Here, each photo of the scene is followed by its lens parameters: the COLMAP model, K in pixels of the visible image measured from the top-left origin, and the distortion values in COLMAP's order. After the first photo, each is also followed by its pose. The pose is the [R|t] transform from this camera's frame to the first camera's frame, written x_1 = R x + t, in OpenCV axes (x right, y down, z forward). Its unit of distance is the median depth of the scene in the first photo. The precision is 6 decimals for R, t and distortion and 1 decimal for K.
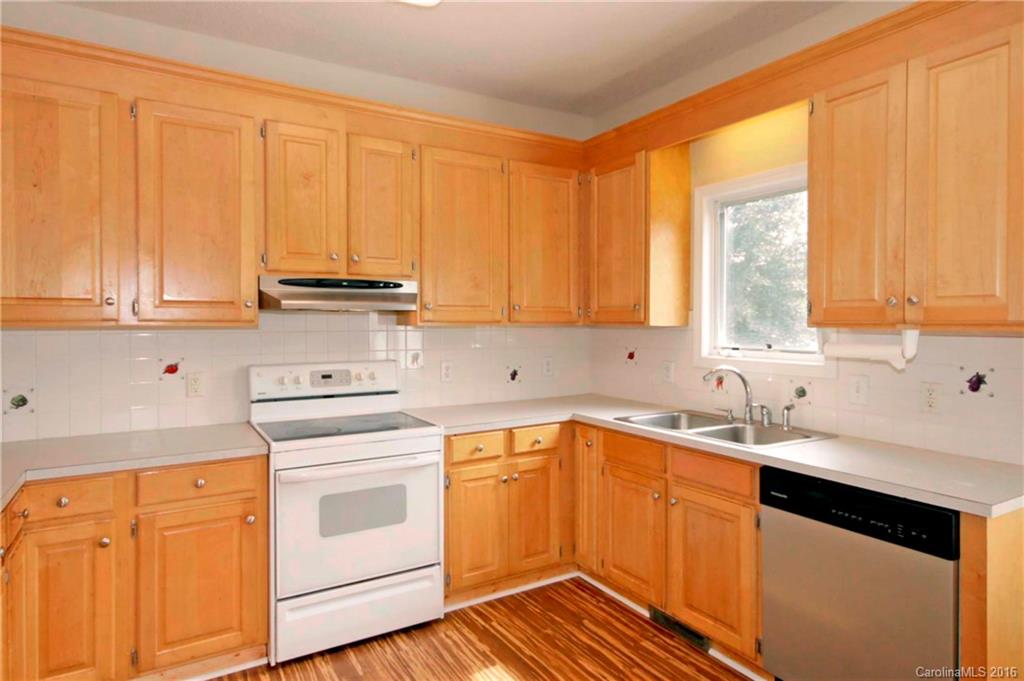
lens RADIAL K [[564.2, 0, 516.8], [0, 564.2, 329.7], [0, 0, 1]] dist [-0.000209, -0.000190]
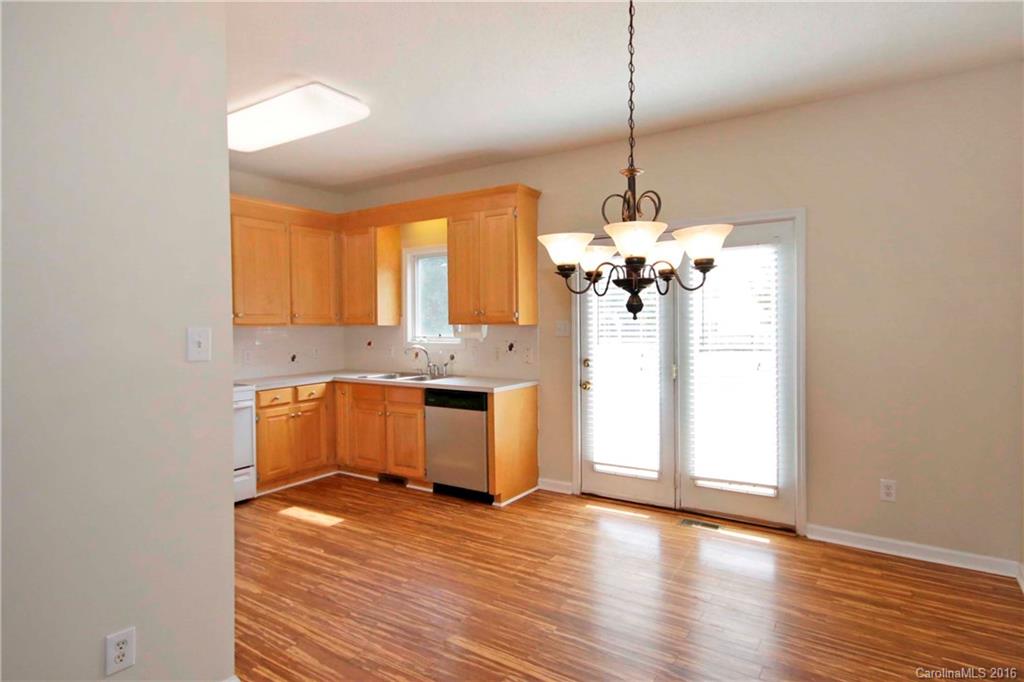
lens RADIAL K [[564.2, 0, 516.8], [0, 564.2, 330.2], [0, 0, 1]] dist [-0.000209, -0.000190]
pose [[0.912316, -0.014040, 0.409246, -0.097636], [0.016163, 0.999868, -0.001729, 0.019439], [-0.409167, 0.008192, 0.912423, -0.835662]]
